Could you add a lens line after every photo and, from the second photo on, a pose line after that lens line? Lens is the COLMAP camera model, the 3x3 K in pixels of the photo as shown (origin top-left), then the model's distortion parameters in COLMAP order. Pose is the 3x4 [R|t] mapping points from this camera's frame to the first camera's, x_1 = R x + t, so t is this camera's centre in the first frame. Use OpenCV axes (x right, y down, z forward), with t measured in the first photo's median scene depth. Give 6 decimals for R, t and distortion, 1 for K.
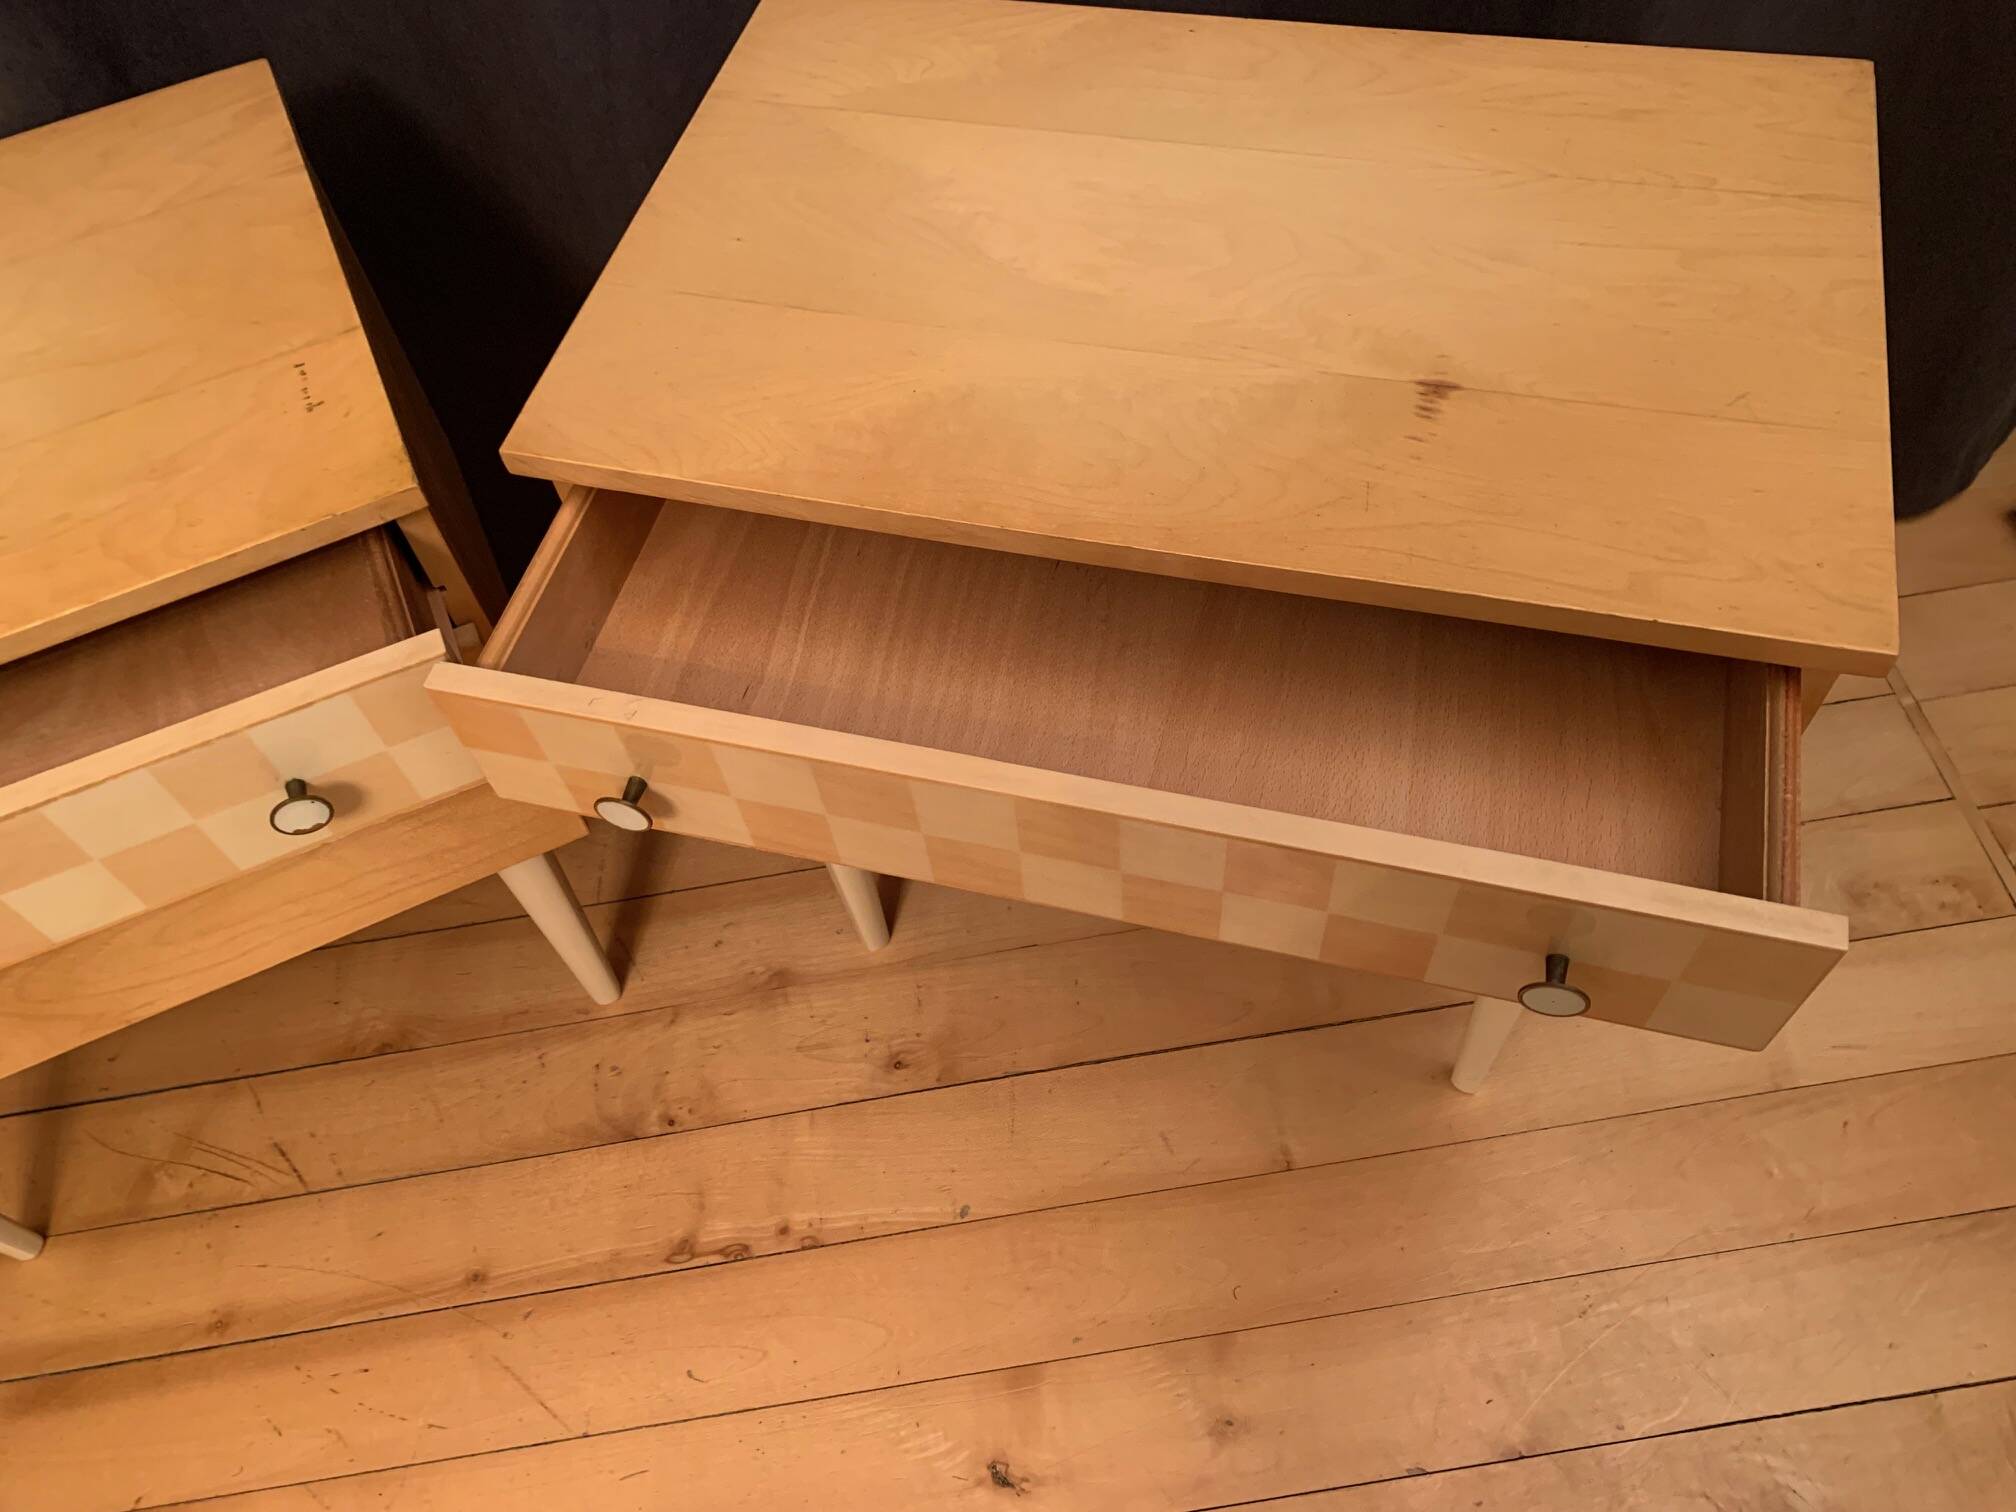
lens RADIAL K [[1558.2, 0, 987.7], [0, 1558.2, 764.7], [0, 0, 1]] dist [0.021562, -0.015914]
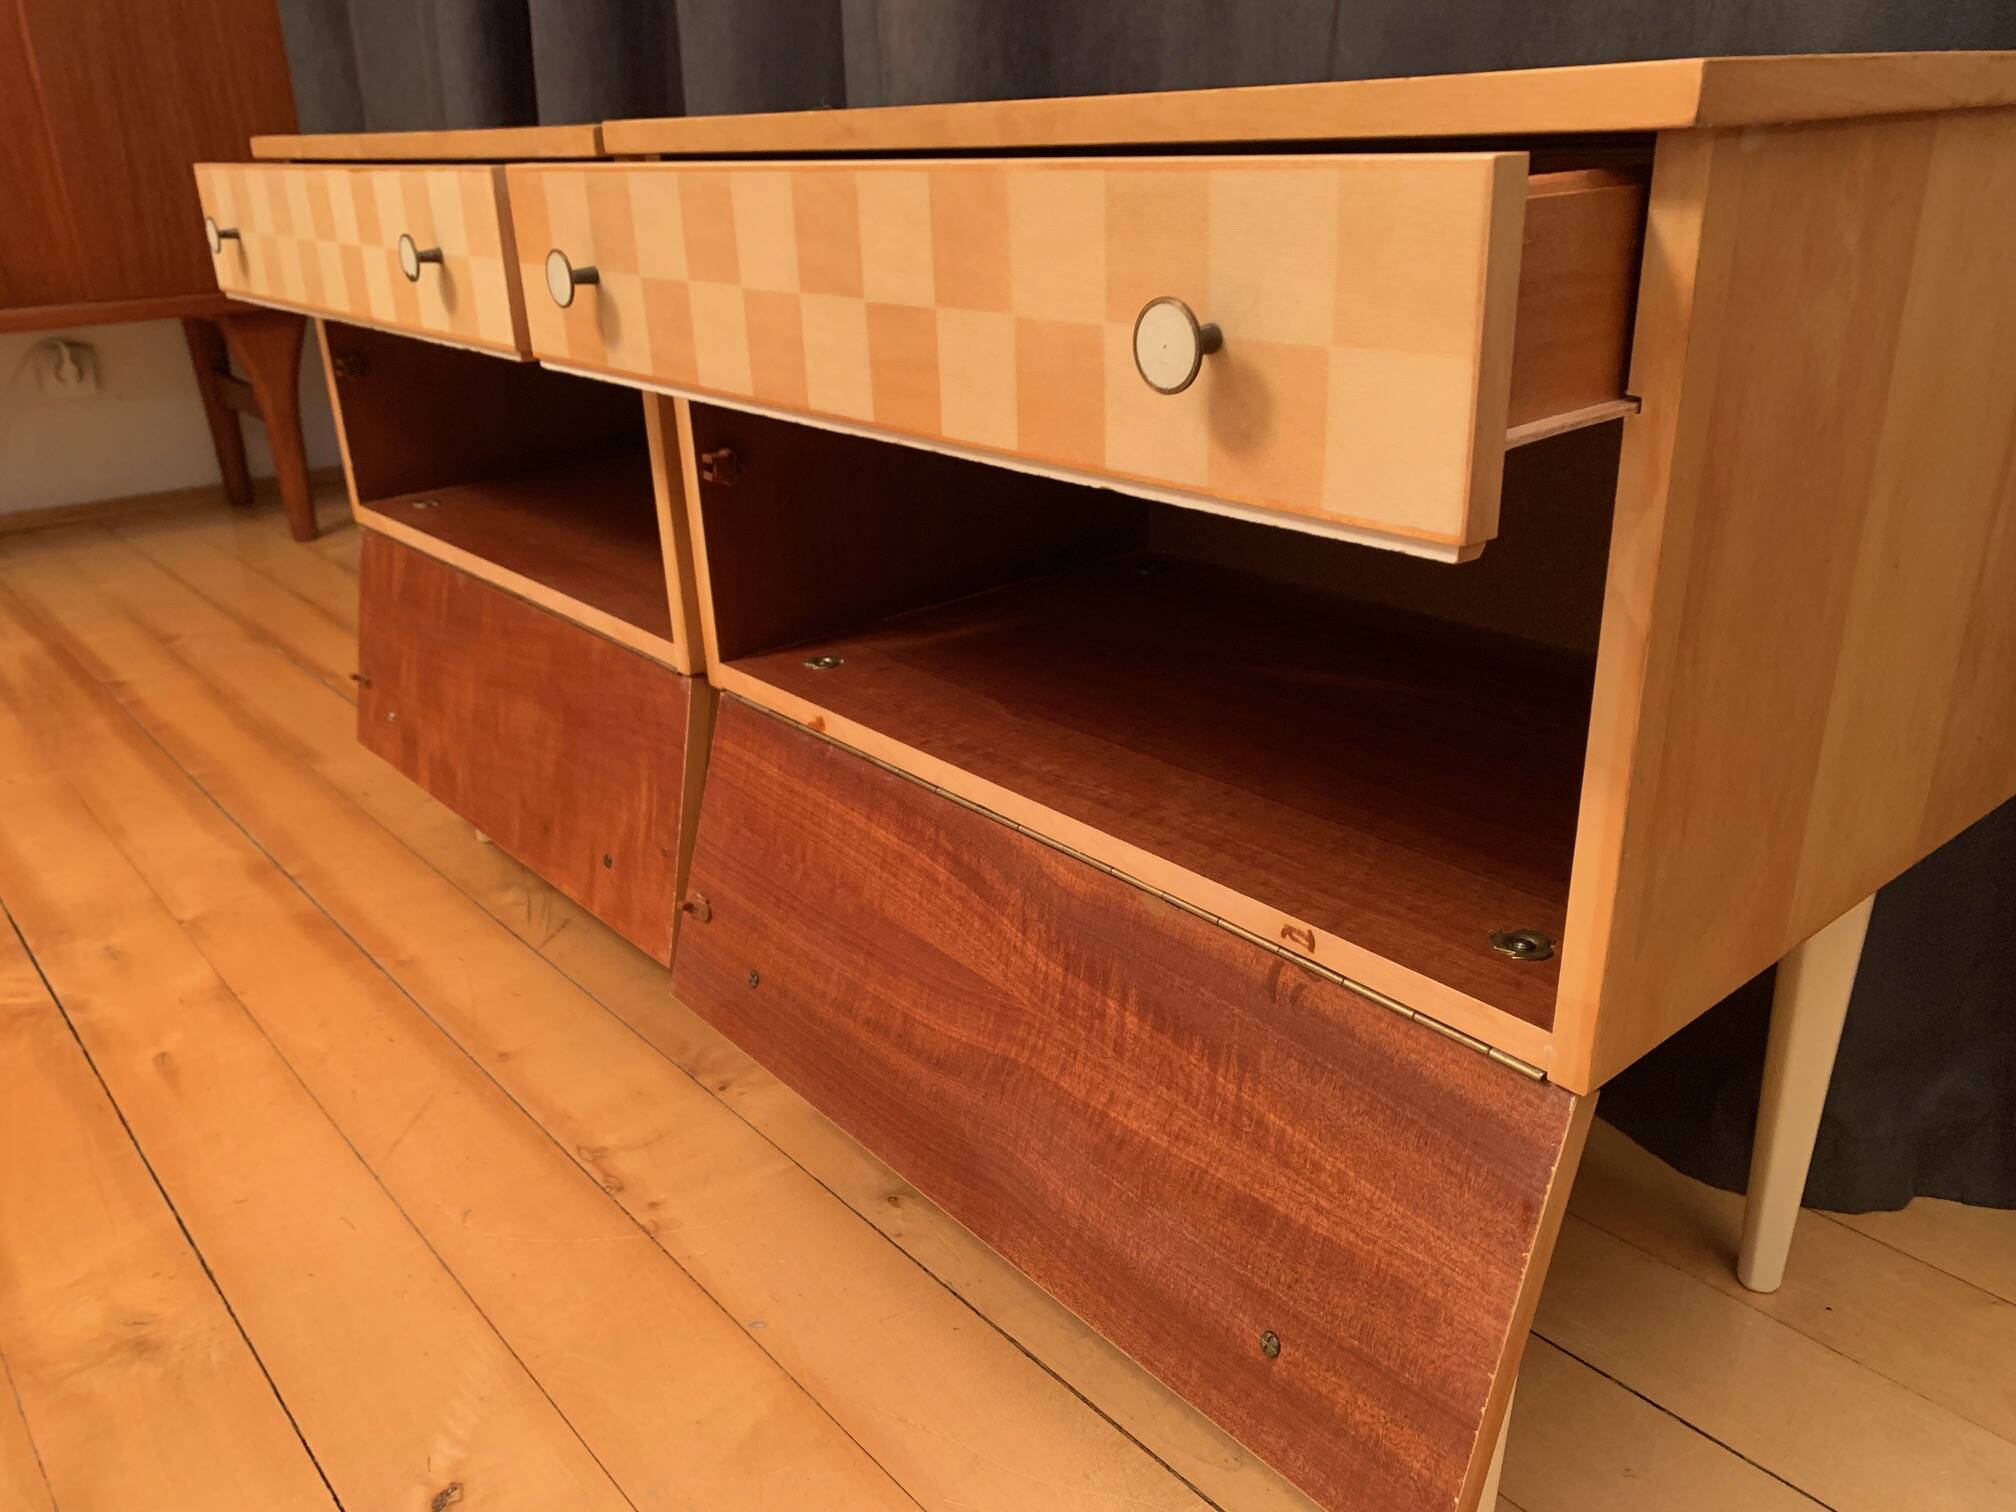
lens RADIAL K [[1558.2, 0, 995.3], [0, 1558.2, 757.6], [0, 0, 1]] dist [0.021562, -0.015914]
pose [[0.533308, 0.374317, -0.758597, 0.514636], [-0.713106, 0.681330, -0.165137, 0.140418], [0.455041, 0.629028, 0.630286, 0.396336]]
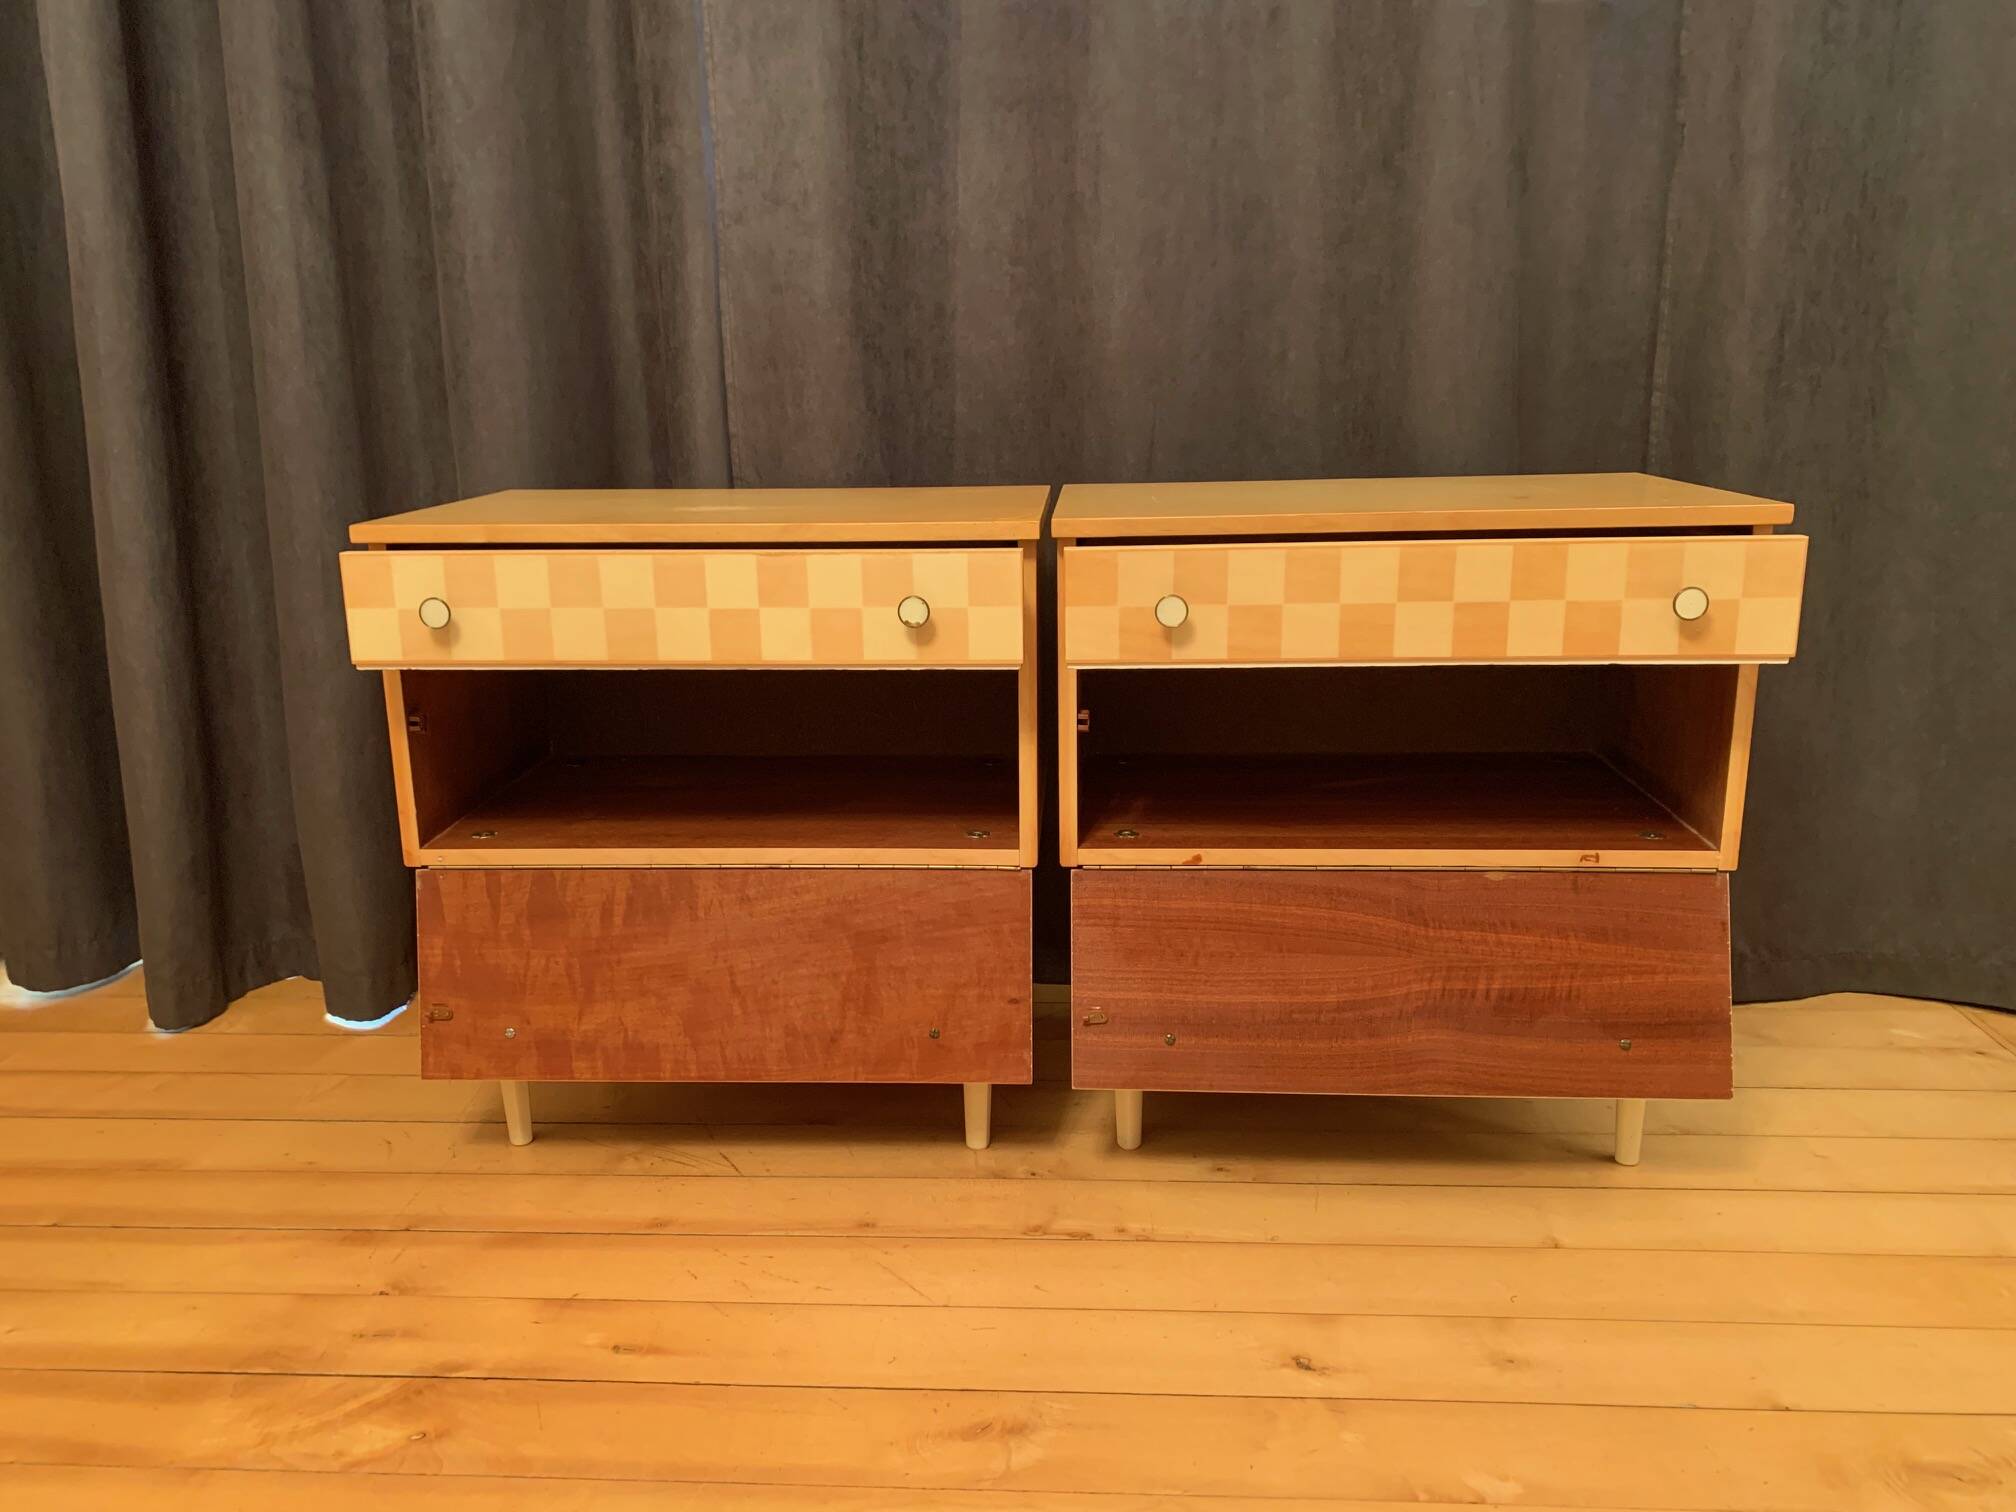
lens RADIAL K [[1558.2, 0, 980.3], [0, 1558.2, 758.8], [0, 0, 1]] dist [0.021562, -0.015914]
pose [[0.977705, 0.105779, -0.181393, -0.056431], [-0.200421, 0.727804, -0.655845, 0.841017], [0.062644, 0.677578, 0.732778, -0.137976]]
